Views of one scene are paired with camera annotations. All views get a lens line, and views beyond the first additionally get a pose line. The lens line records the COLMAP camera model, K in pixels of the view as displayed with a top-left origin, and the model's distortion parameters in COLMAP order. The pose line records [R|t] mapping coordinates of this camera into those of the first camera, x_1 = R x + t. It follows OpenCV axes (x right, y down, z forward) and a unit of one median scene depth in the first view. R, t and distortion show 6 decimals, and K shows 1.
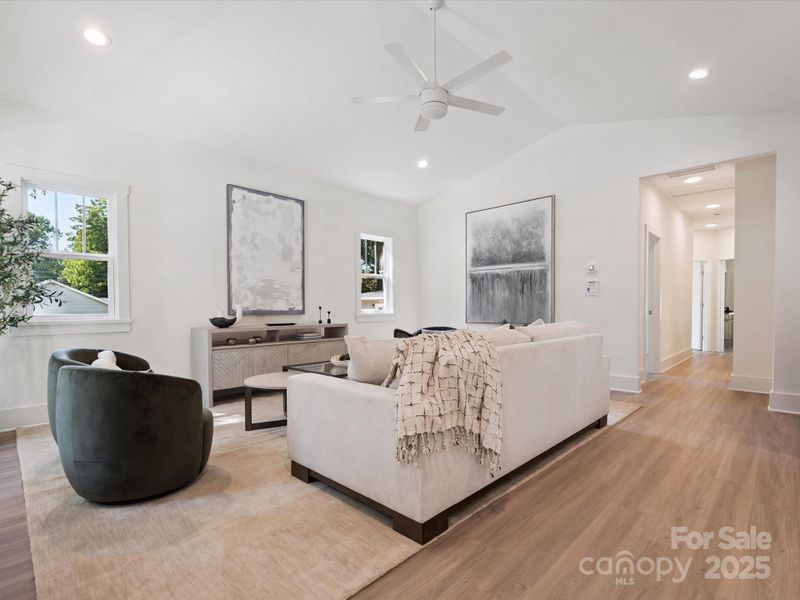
lens RADIAL K [[396.0, 0, 405.1], [0, 396.0, 307.0], [0, 0, 1]] dist [-0.001500, 0.001544]
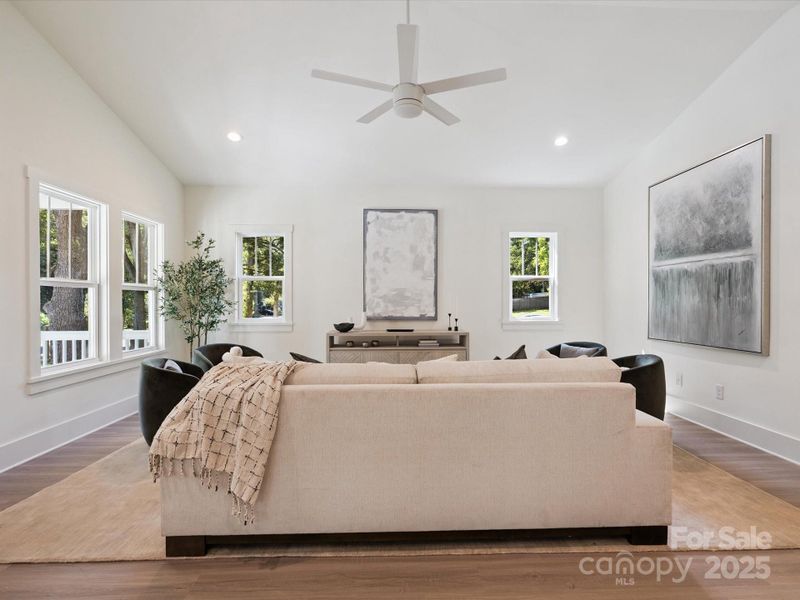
lens RADIAL K [[396.0, 0, 395.5], [0, 396.0, 296.8], [0, 0, 1]] dist [-0.001500, 0.001544]
pose [[0.726572, -0.004809, -0.687073, 0.373248], [-0.002269, 0.999953, -0.009399, -0.033650], [0.687086, 0.008389, 0.726527, 0.185263]]
